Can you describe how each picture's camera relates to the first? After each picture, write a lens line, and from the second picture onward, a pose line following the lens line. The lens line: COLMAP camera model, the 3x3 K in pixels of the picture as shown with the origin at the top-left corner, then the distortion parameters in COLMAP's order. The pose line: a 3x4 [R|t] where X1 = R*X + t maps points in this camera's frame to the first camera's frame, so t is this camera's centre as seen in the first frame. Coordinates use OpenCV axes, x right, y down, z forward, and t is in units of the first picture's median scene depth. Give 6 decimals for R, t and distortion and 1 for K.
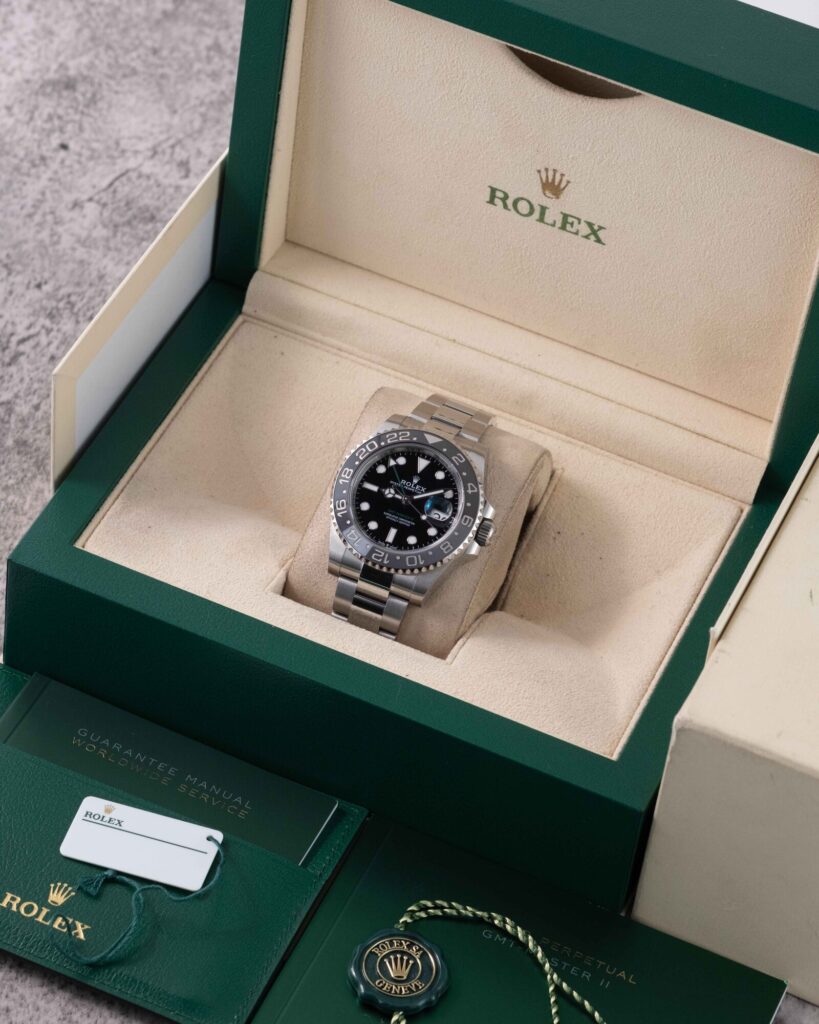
lens RADIAL K [[4351.3, 0, 409.5], [0, 4351.3, 512.0], [0, 0, 1]] dist [0.298083, -2.830579]
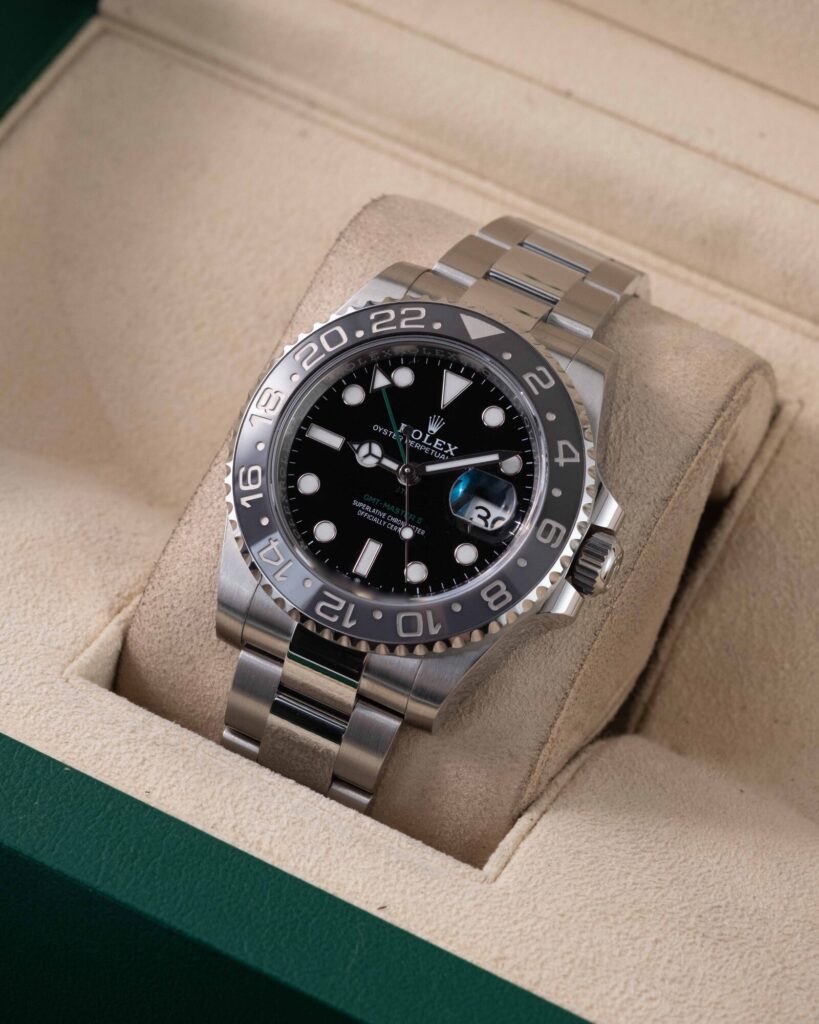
lens RADIAL K [[4351.3, 0, 409.5], [0, 4351.3, 512.0], [0, 0, 1]] dist [0.298083, -2.830579]
pose [[0.996167, 0.046691, -0.073969, 0.030032], [-0.042758, 0.997631, 0.053889, -0.021318], [0.076309, -0.050520, 0.995803, 0.585863]]
